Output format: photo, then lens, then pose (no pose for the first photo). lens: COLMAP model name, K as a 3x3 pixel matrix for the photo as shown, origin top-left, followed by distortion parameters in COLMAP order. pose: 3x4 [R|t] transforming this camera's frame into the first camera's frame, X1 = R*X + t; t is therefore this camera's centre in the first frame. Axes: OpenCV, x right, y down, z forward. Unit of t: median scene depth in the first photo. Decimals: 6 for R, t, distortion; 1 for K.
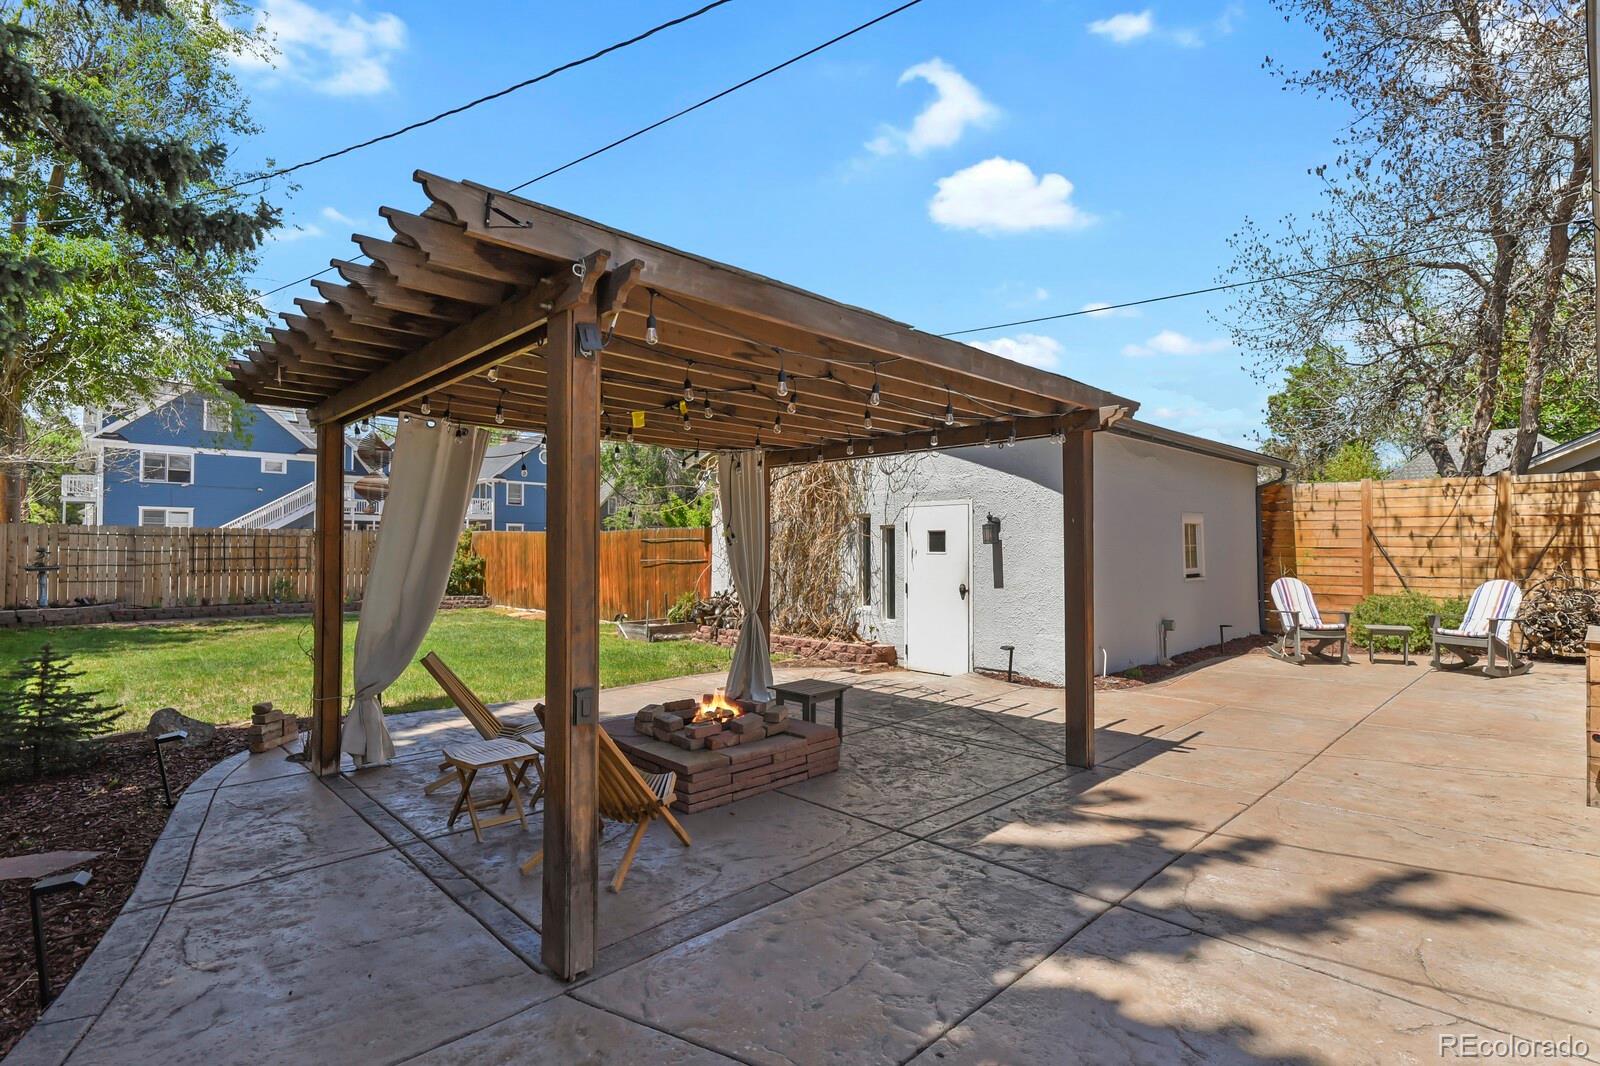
lens RADIAL K [[774.2, 0, 806.6], [0, 774.2, 527.8], [0, 0, 1]] dist [-0.008294, -0.003217]
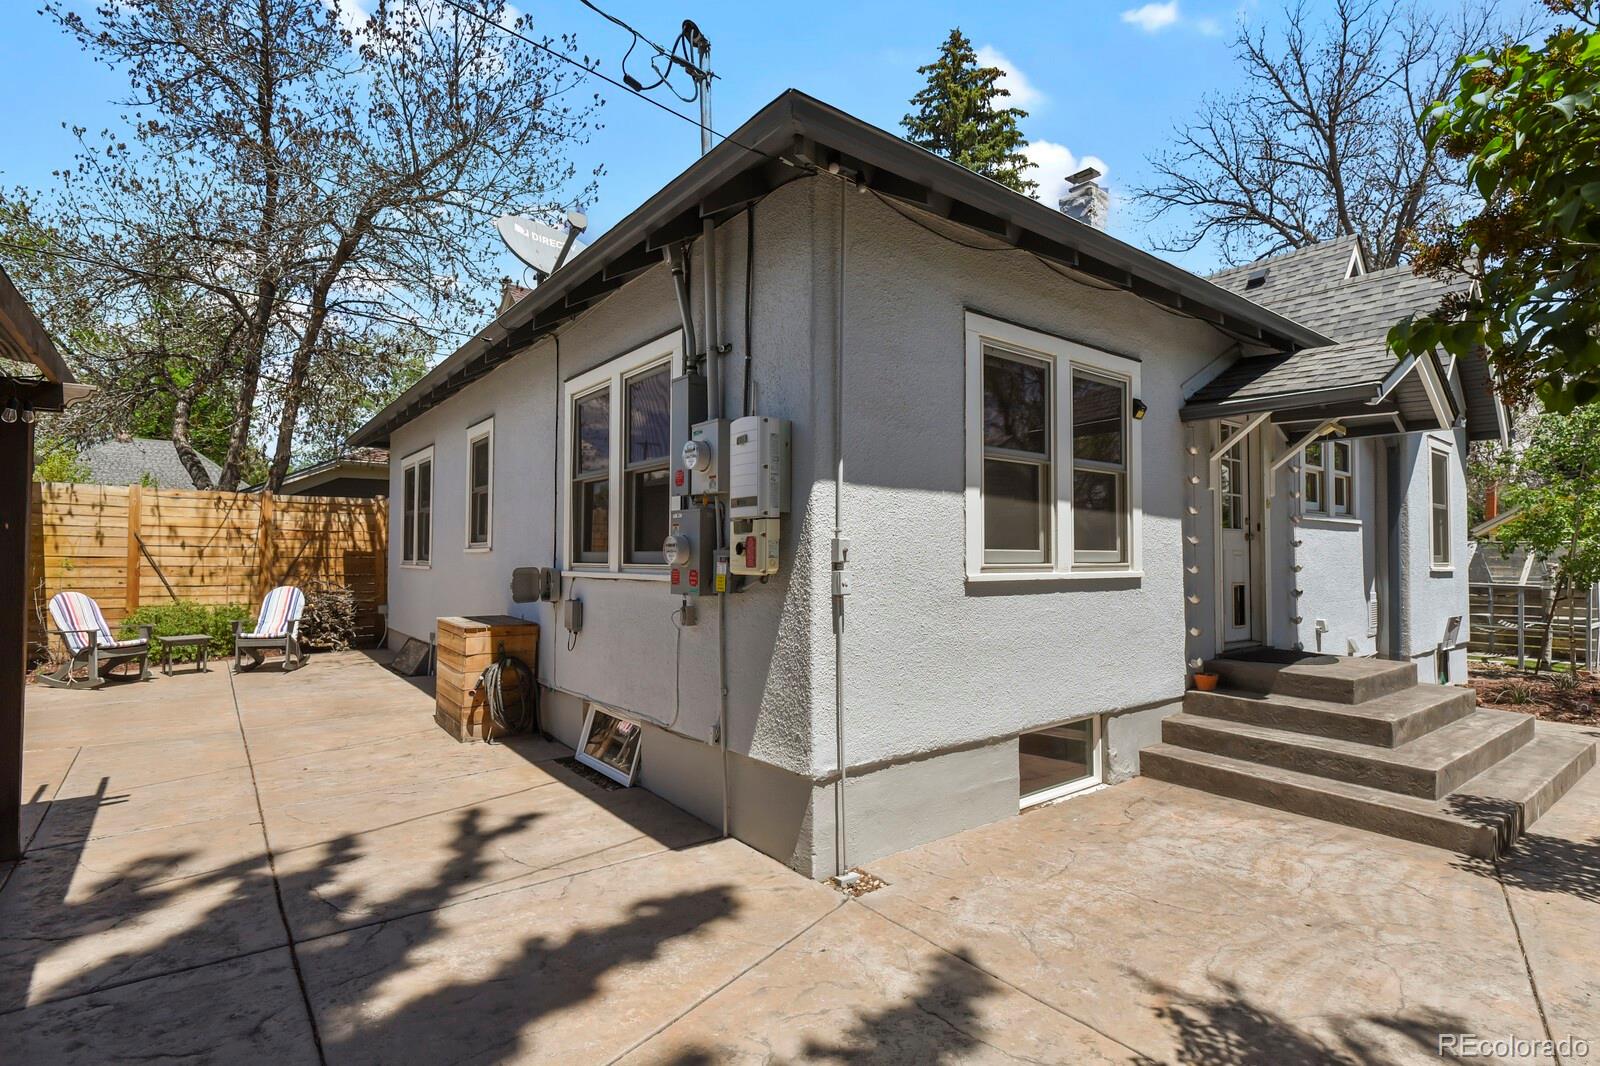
lens RADIAL K [[774.2, 0, 806.3], [0, 774.2, 545.7], [0, 0, 1]] dist [-0.008294, -0.003217]
pose [[0.115796, 0.015923, 0.993145, -0.137921], [-0.032350, 0.999402, -0.012251, -0.003756], [-0.992746, -0.030710, 0.116242, 0.079607]]
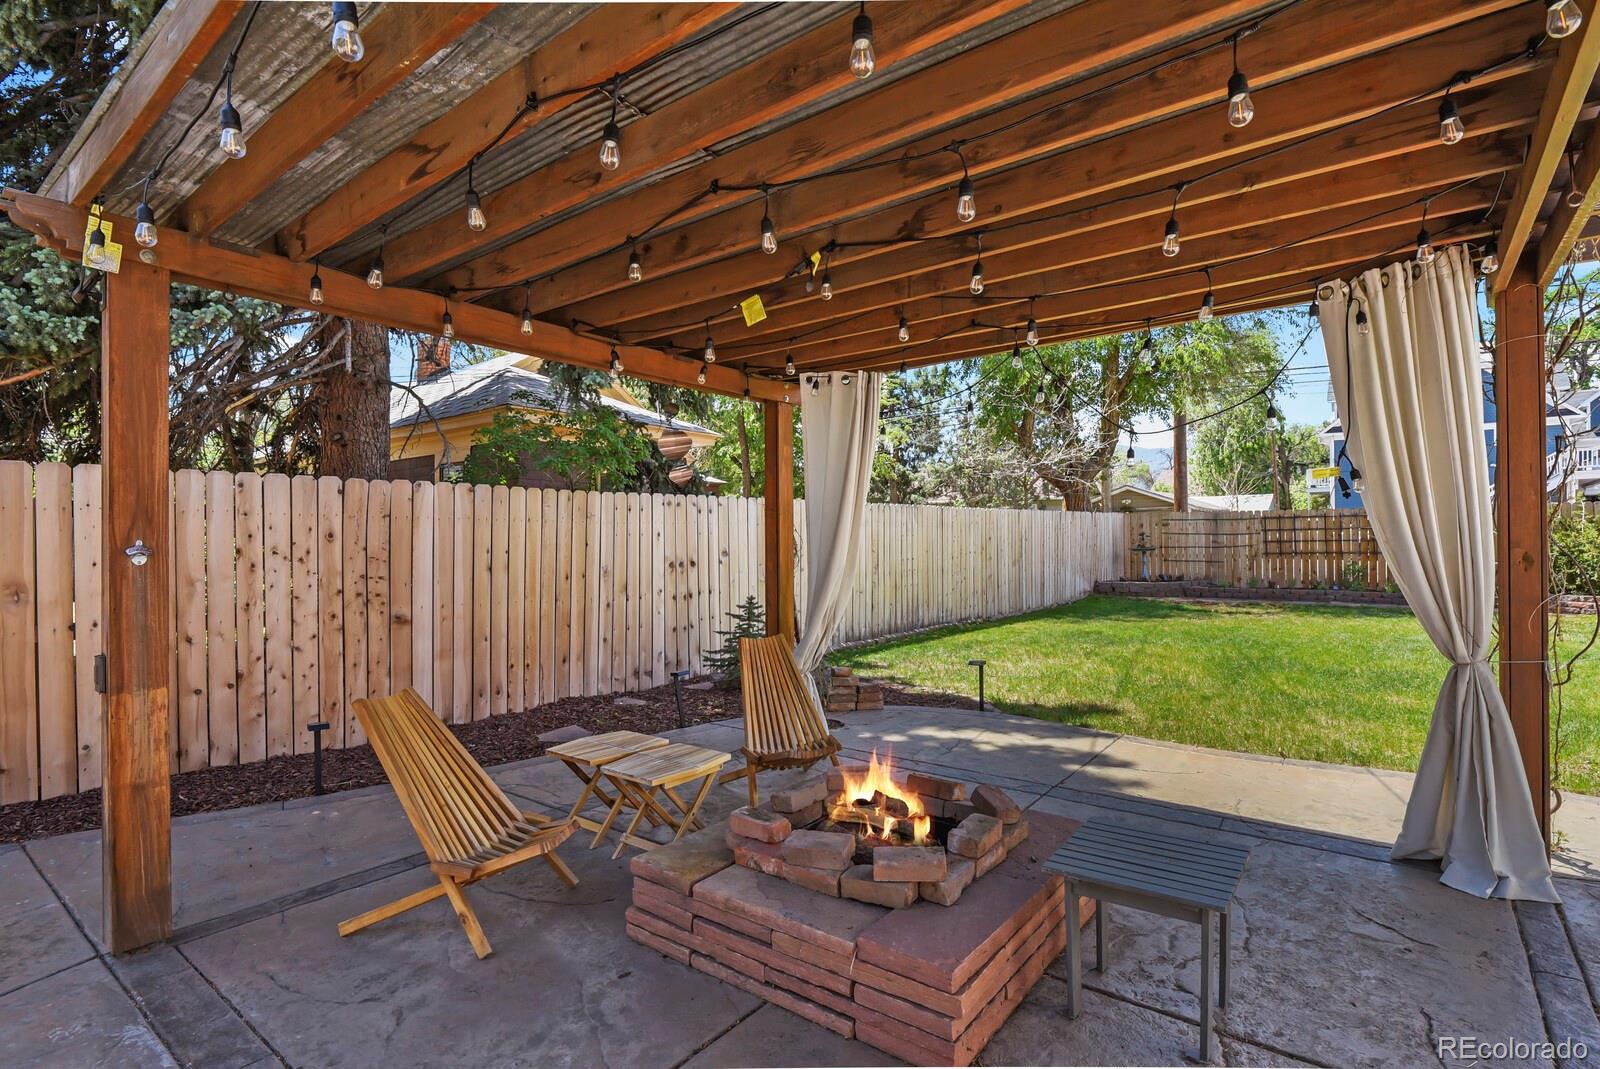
lens RADIAL K [[774.2, 0, 813.9], [0, 774.2, 534.1], [0, 0, 1]] dist [-0.008294, -0.003217]
pose [[0.152774, -0.010480, -0.988206, 0.173865], [0.037163, 0.999297, -0.004852, 0.020397], [0.987562, -0.035984, 0.153056, 0.383225]]
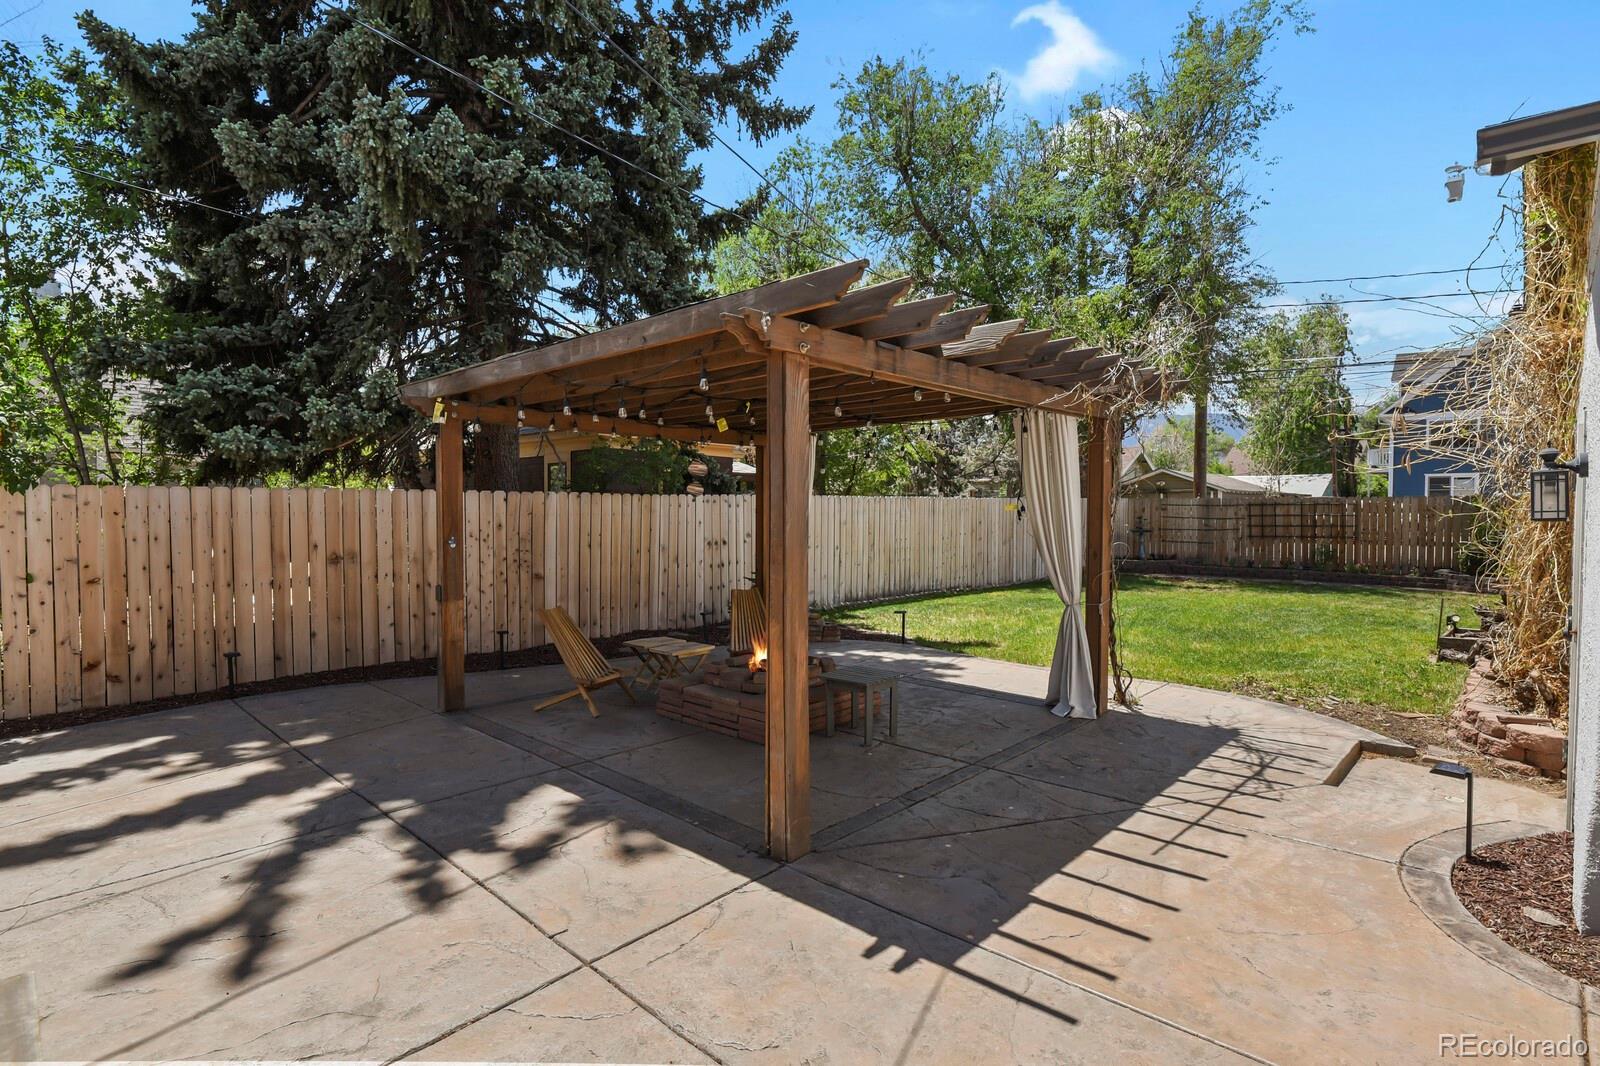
lens RADIAL K [[774.2, 0, 822.0], [0, 774.2, 537.3], [0, 0, 1]] dist [-0.008294, -0.003217]
pose [[0.065579, 0.031434, -0.997352, 0.450855], [0.026773, 0.999088, 0.033250, 0.004078], [0.997488, -0.028883, 0.064677, 0.437902]]
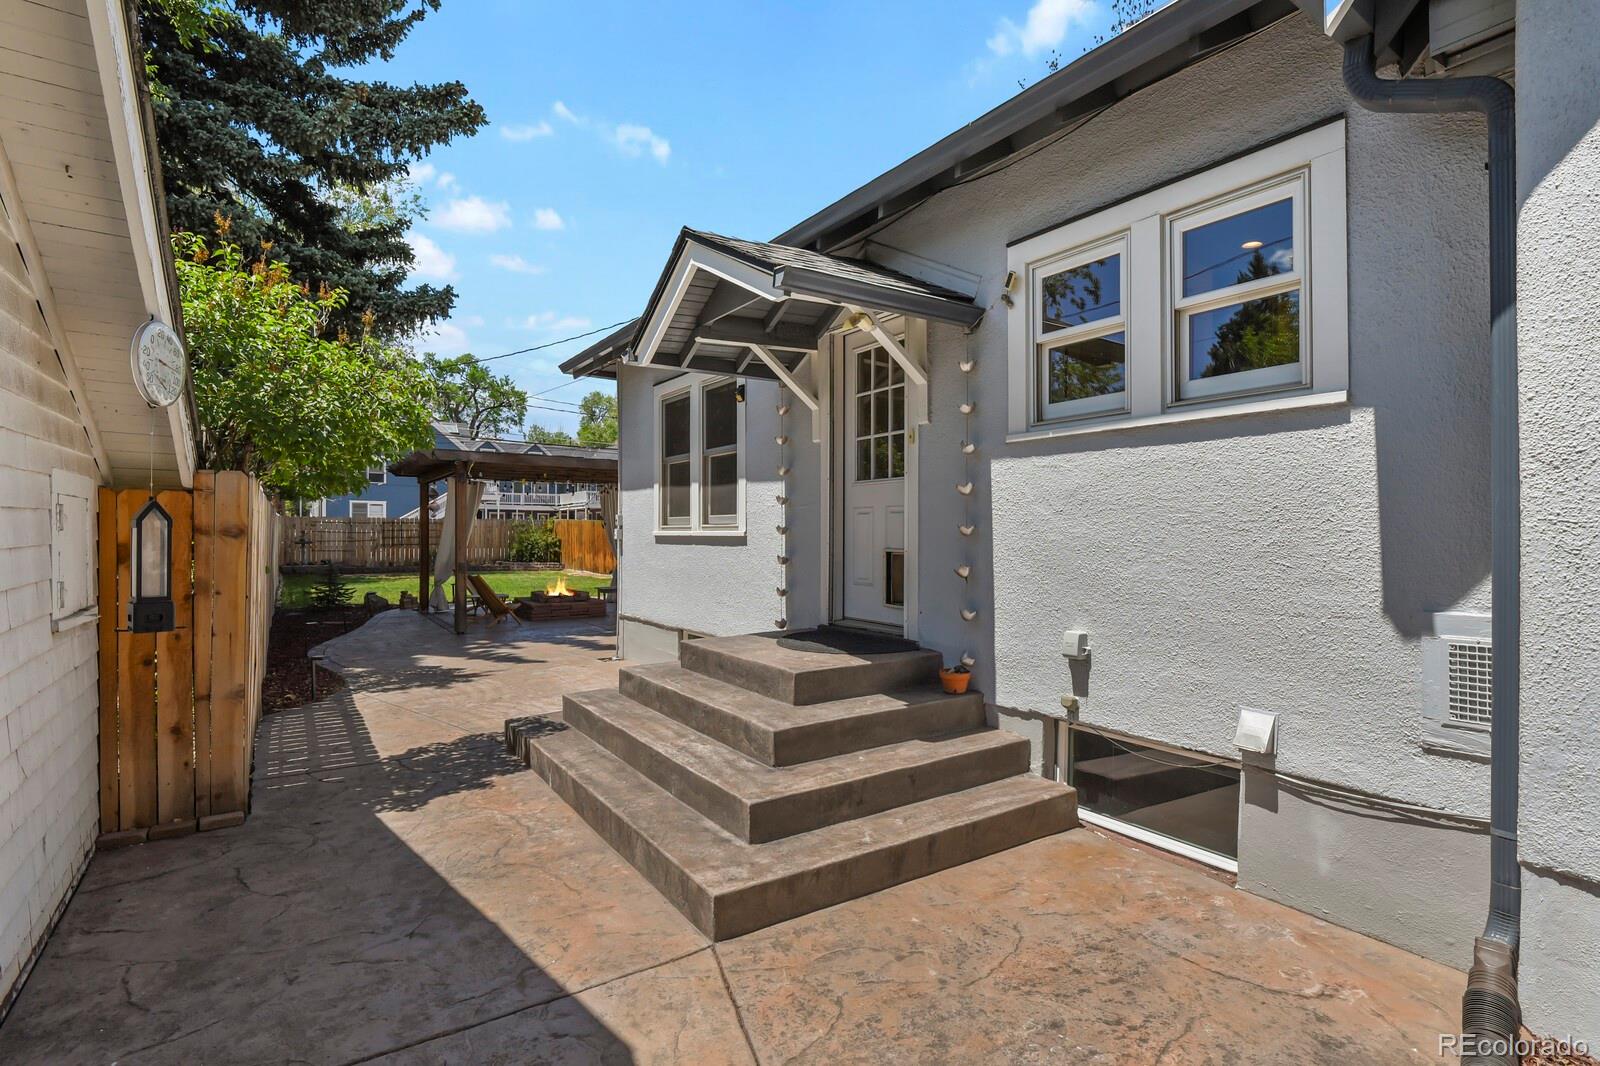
lens RADIAL K [[774.2, 0, 813.5], [0, 774.2, 533.1], [0, 0, 1]] dist [-0.008294, -0.003217]
pose [[0.985364, -0.000193, -0.170461, 0.567994], [0.005052, 0.999593, 0.028068, -0.015437], [0.170387, -0.028518, 0.984965, -0.682915]]
